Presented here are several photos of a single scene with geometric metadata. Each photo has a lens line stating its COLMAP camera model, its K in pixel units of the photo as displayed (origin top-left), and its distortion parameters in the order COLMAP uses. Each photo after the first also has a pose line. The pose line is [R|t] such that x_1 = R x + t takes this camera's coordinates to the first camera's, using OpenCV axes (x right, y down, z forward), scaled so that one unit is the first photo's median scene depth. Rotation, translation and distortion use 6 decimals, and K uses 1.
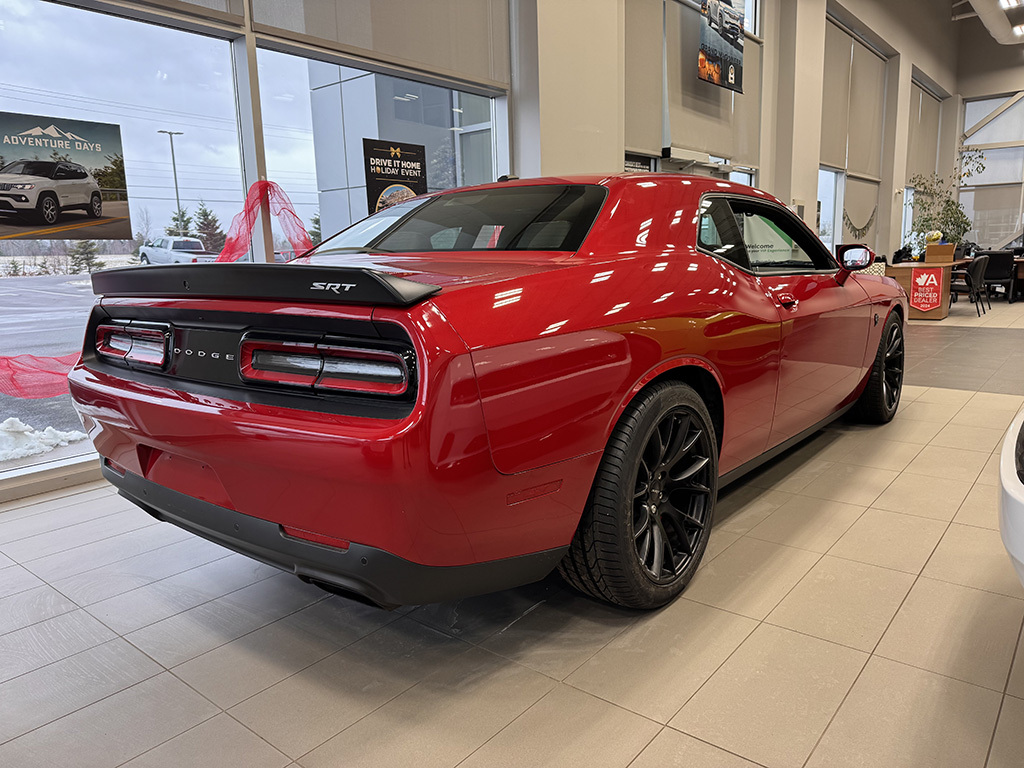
lens RADIAL K [[723.5, 0, 512.0], [0, 723.5, 384.0], [0, 0, 1]] dist [0.062723, -0.072772]
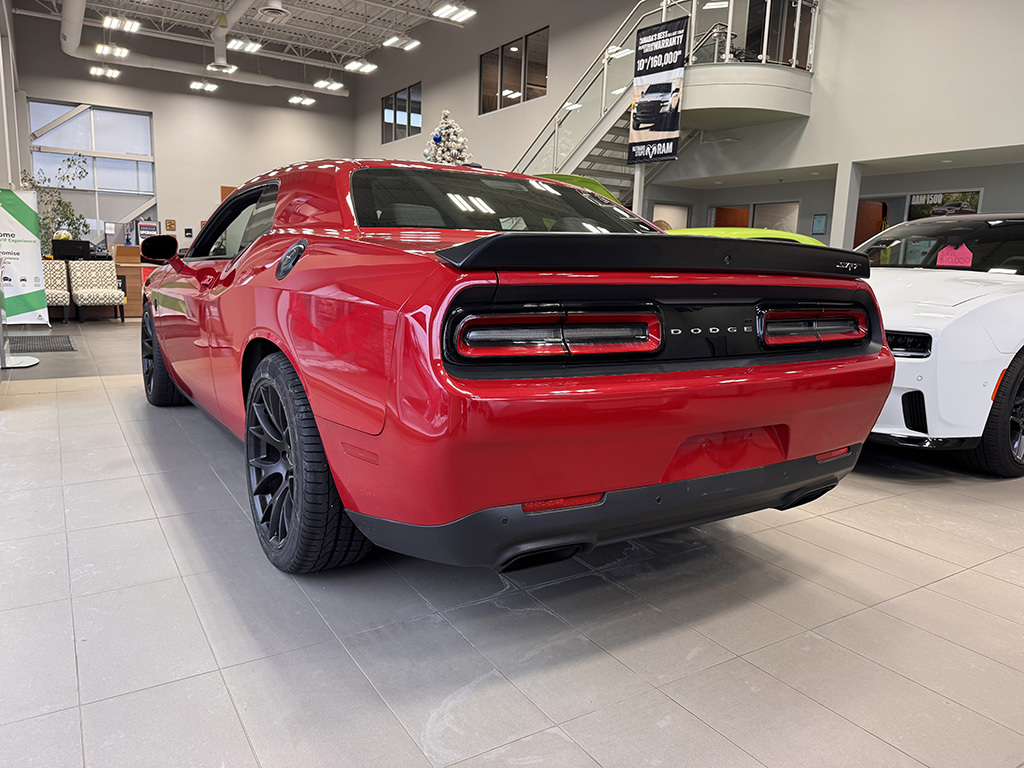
lens RADIAL K [[723.5, 0, 512.0], [0, 723.5, 384.0], [0, 0, 1]] dist [0.062723, -0.072772]
pose [[0.308486, -0.116247, 0.944099, -1.131922], [0.121109, 0.989227, 0.082231, -0.065557], [-0.943488, 0.088972, 0.319241, 0.739666]]
